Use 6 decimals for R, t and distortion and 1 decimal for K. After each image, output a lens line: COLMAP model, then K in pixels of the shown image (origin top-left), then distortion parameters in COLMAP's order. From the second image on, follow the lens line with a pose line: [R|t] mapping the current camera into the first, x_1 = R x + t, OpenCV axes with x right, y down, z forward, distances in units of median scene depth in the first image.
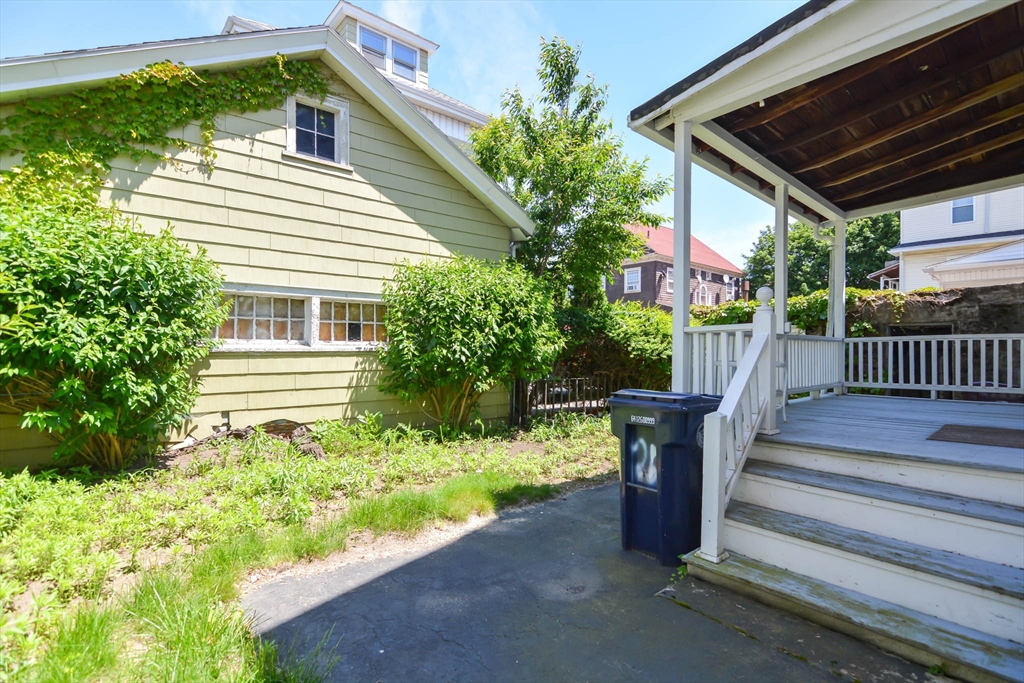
lens RADIAL K [[492.9, 0, 512.6], [0, 492.9, 343.6], [0, 0, 1]] dist [0.011783, -0.010834]
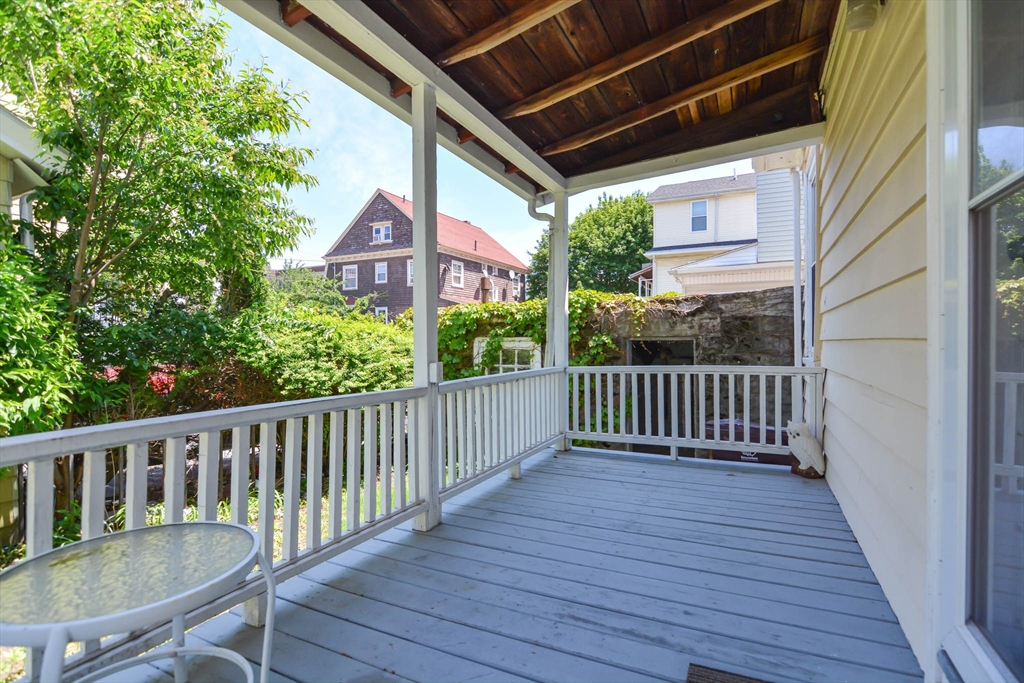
lens RADIAL K [[492.9, 0, 512.6], [0, 492.9, 343.6], [0, 0, 1]] dist [0.011783, -0.010834]
pose [[0.928758, -0.017569, 0.370270, 0.314857], [0.011483, 0.999760, 0.018635, -0.050334], [-0.370509, -0.013055, 0.928737, 0.359288]]
